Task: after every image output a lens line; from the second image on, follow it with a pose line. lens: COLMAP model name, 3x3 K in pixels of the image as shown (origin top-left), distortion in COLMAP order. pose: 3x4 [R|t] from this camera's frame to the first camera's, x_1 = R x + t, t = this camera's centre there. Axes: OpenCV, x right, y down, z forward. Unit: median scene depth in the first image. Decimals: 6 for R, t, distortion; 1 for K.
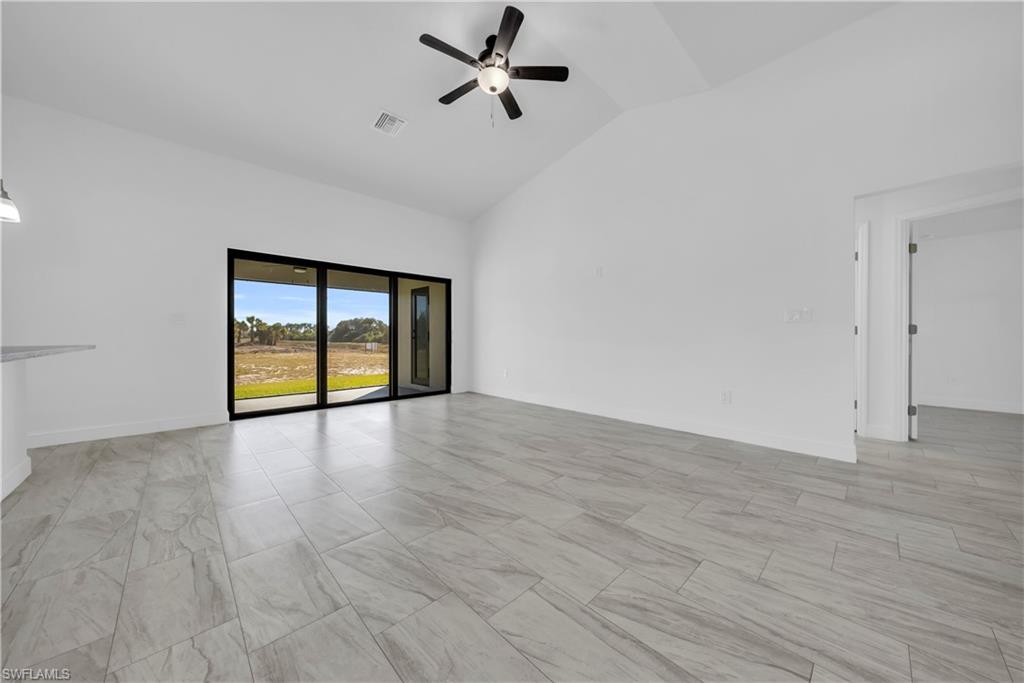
lens RADIAL K [[350.9, 0, 515.1], [0, 350.9, 341.2], [0, 0, 1]] dist [-0.000942, -0.000252]
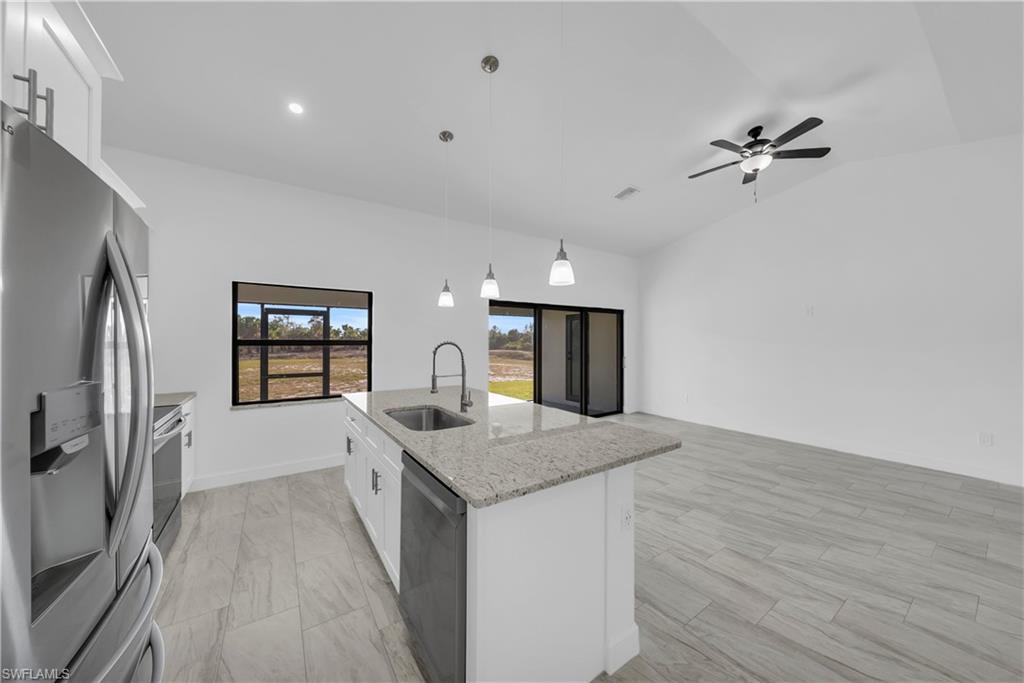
lens RADIAL K [[350.9, 0, 508.3], [0, 350.9, 342.2], [0, 0, 1]] dist [-0.000942, -0.000252]
pose [[0.986021, -0.001313, -0.166617, -0.622531], [0.000858, 0.999996, -0.002800, -0.127082], [0.166620, 0.002617, 0.986018, -0.268482]]
